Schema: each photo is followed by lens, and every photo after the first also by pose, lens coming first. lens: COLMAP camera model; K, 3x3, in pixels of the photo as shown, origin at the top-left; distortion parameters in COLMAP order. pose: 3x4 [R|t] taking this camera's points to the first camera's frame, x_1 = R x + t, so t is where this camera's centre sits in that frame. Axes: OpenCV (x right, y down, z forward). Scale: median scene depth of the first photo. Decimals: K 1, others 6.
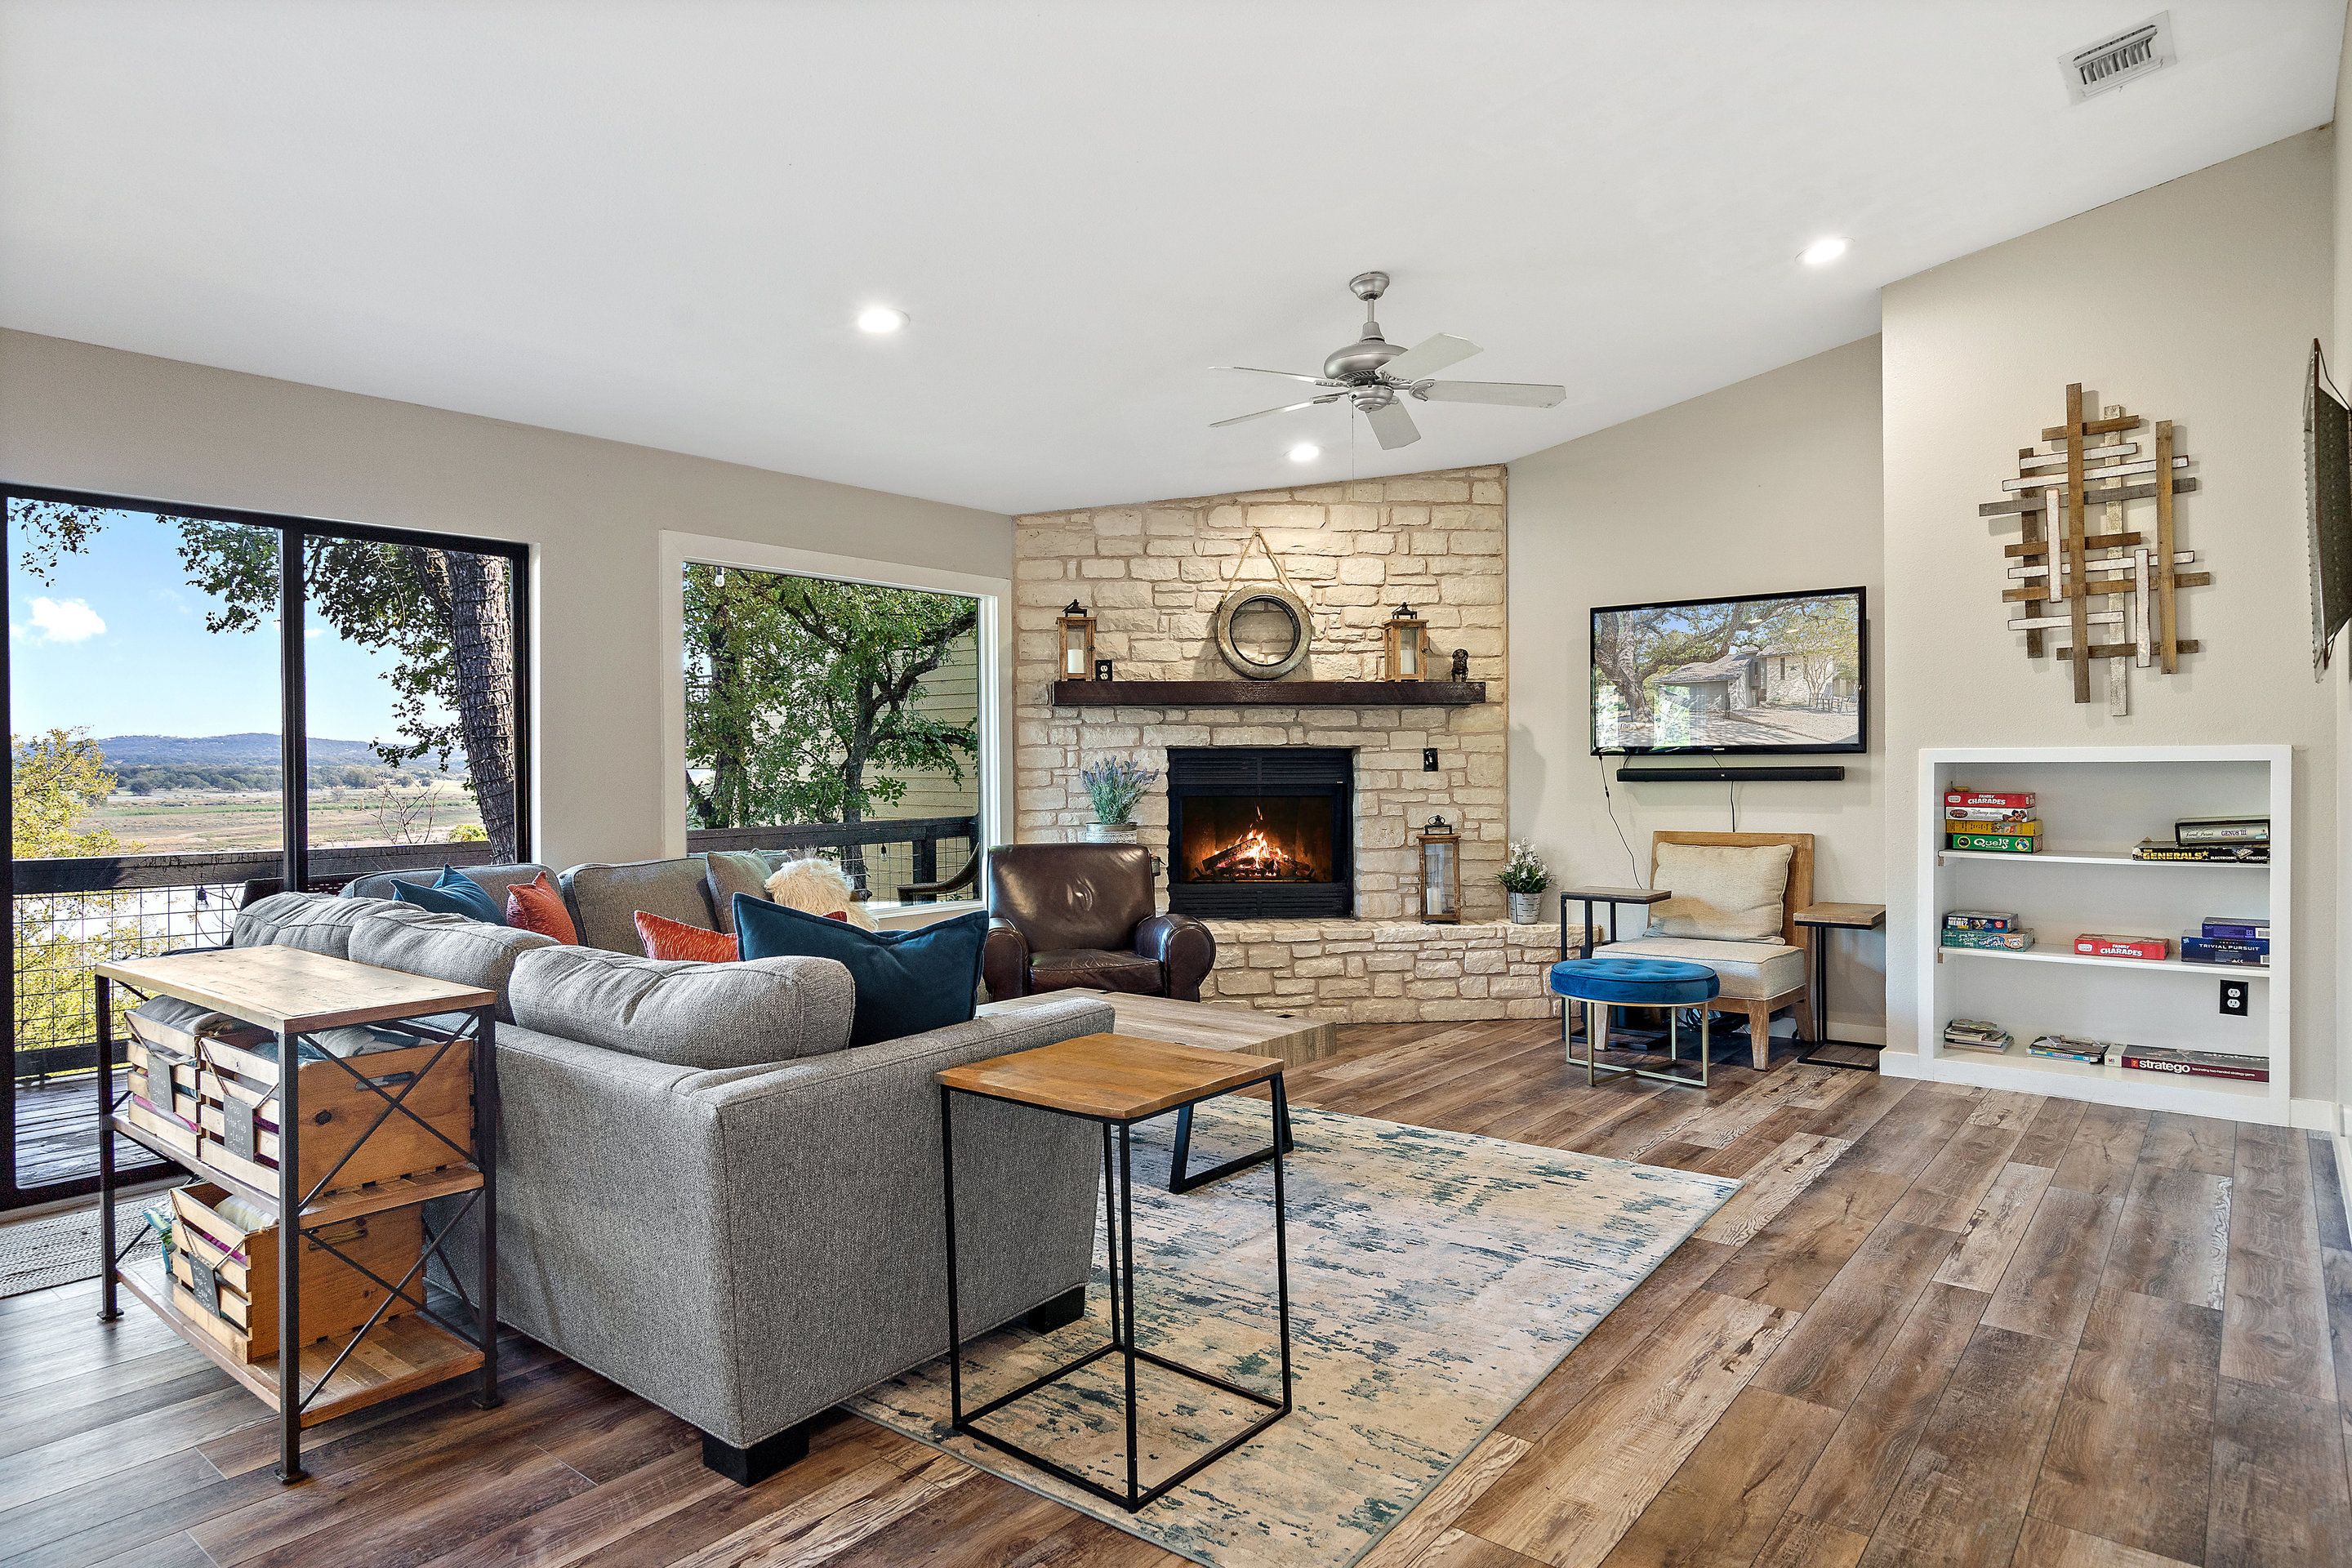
lens RADIAL K [[1340.1, 0, 1130.3], [0, 1340.1, 787.3], [0, 0, 1]] dist [0.008281, 0.010987]
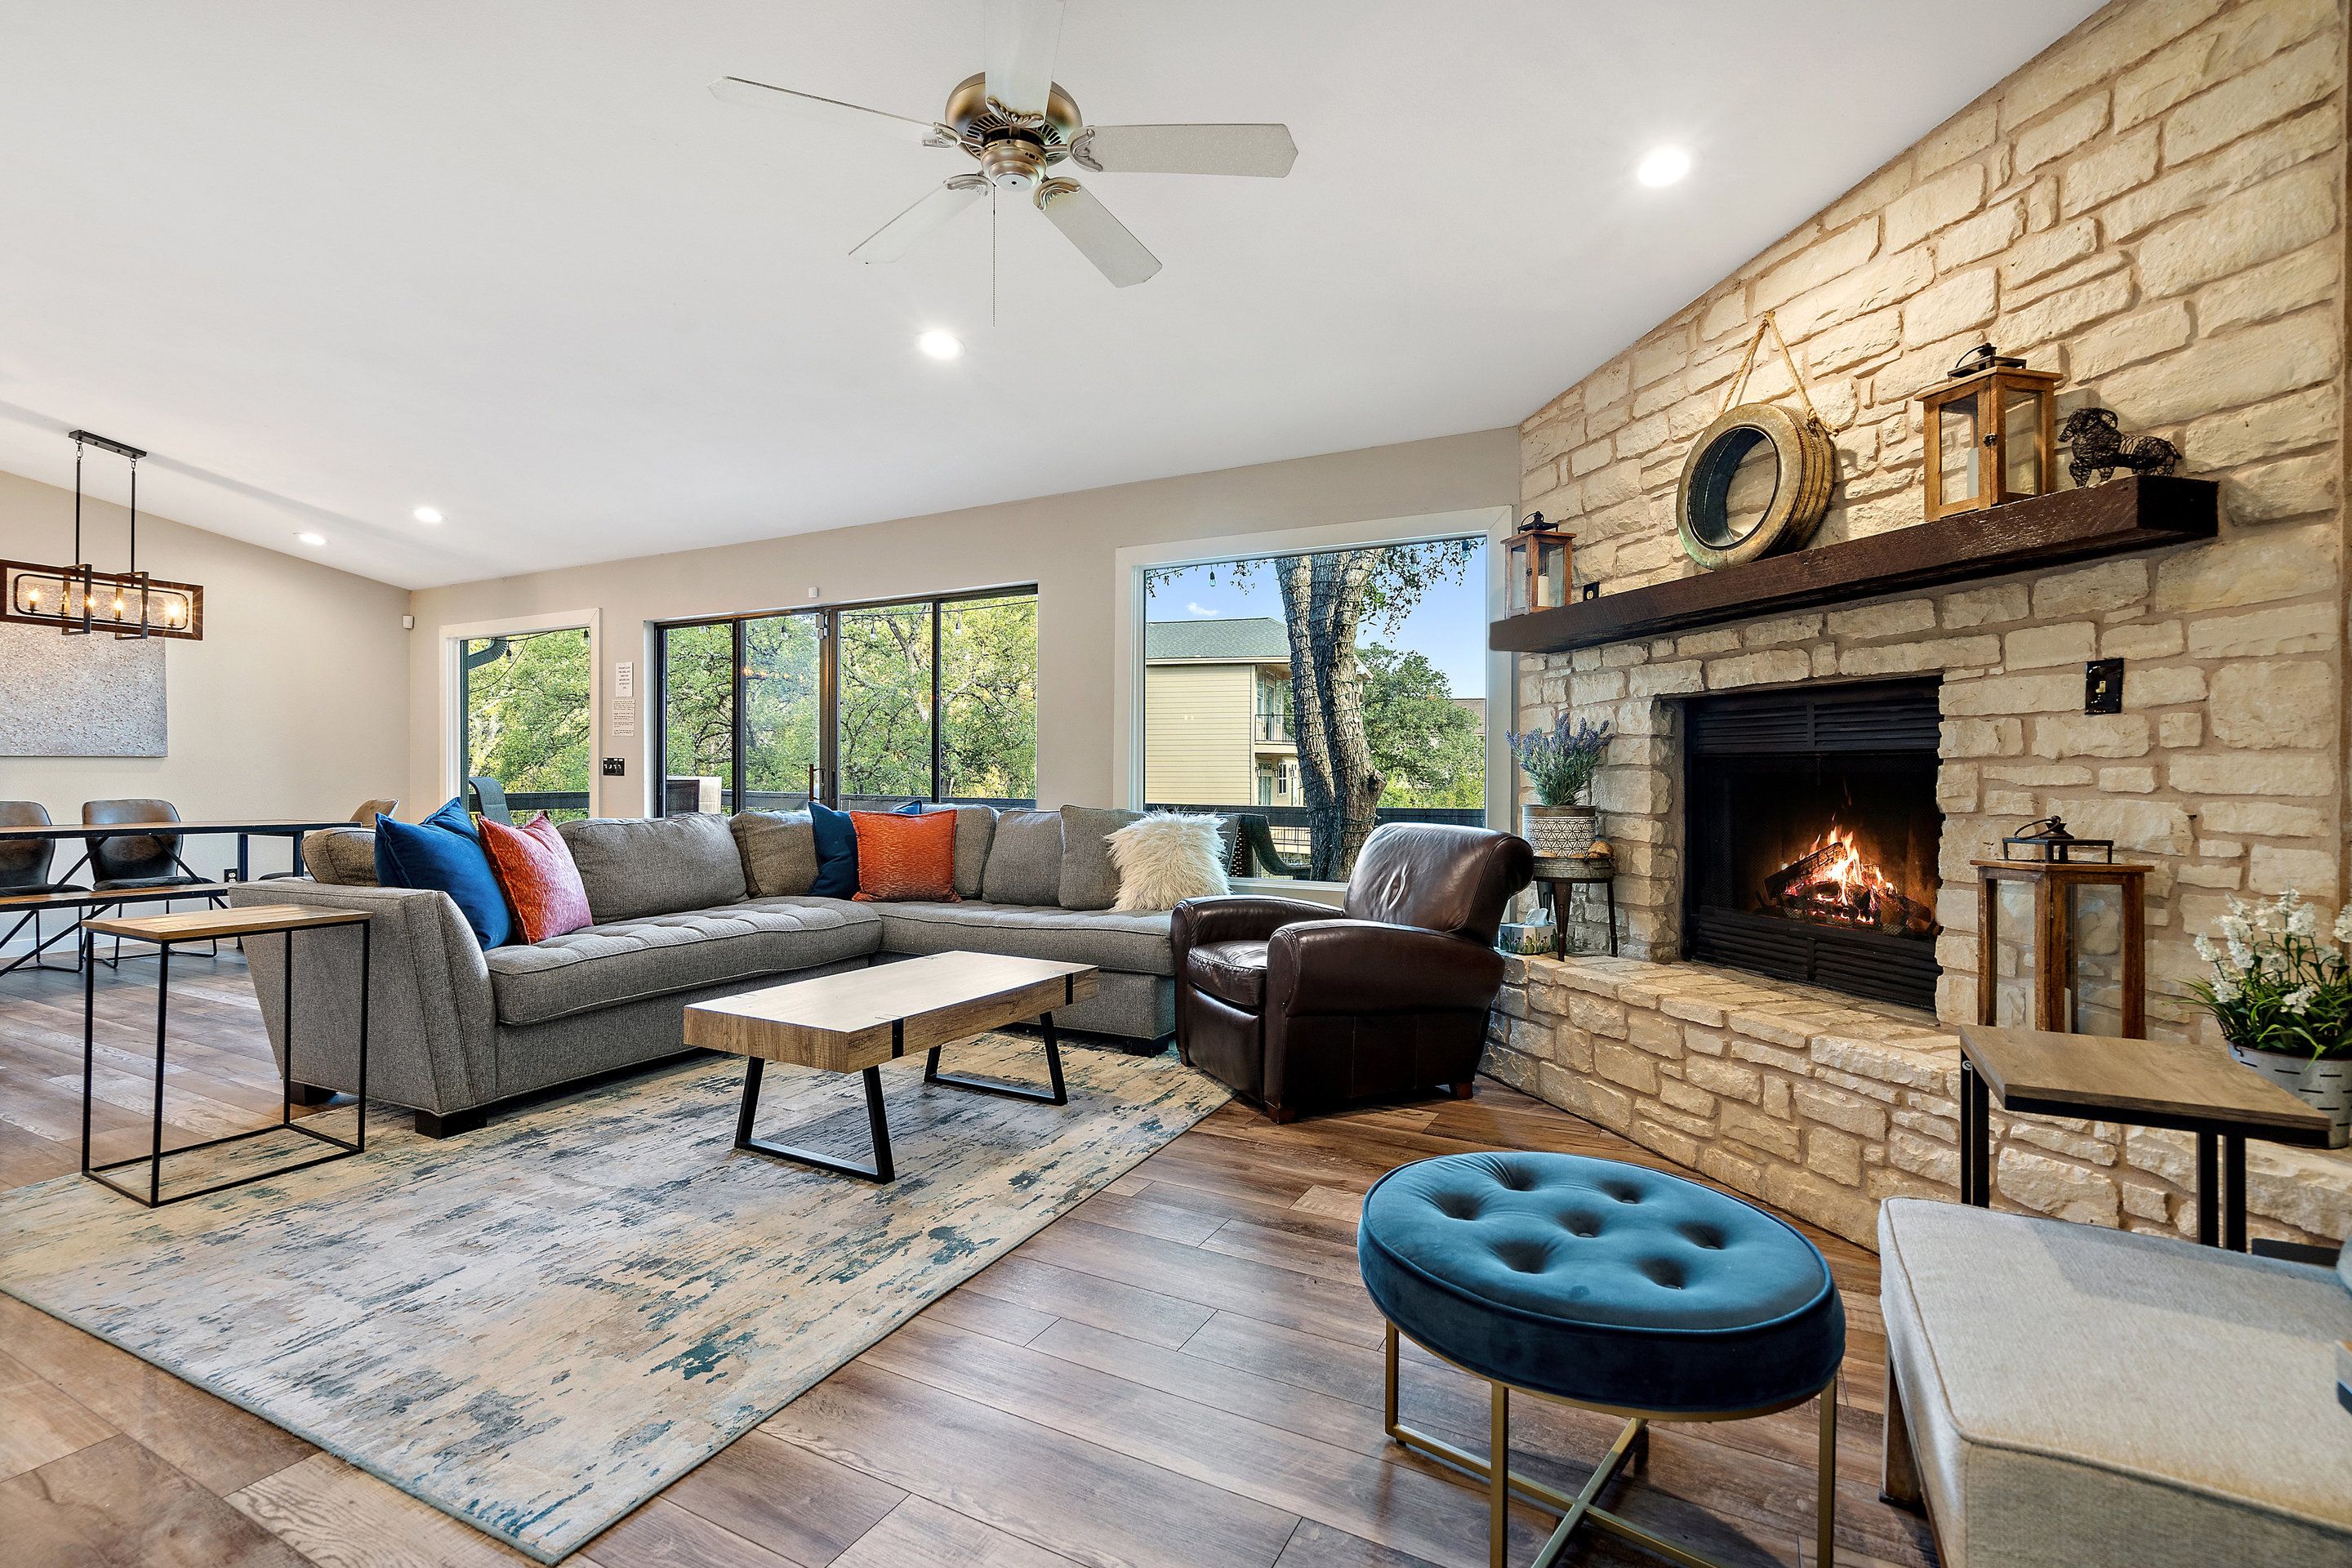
lens RADIAL K [[1062.5, 0, 1173.8], [0, 1062.5, 783.3], [0, 0, 1]] dist [-0.000975, 0.000737]
pose [[0.212873, 0.014502, -0.976972, 0.507072], [-0.017201, 0.999791, 0.011093, 0.011558], [0.976928, 0.014444, 0.213078, 0.668277]]
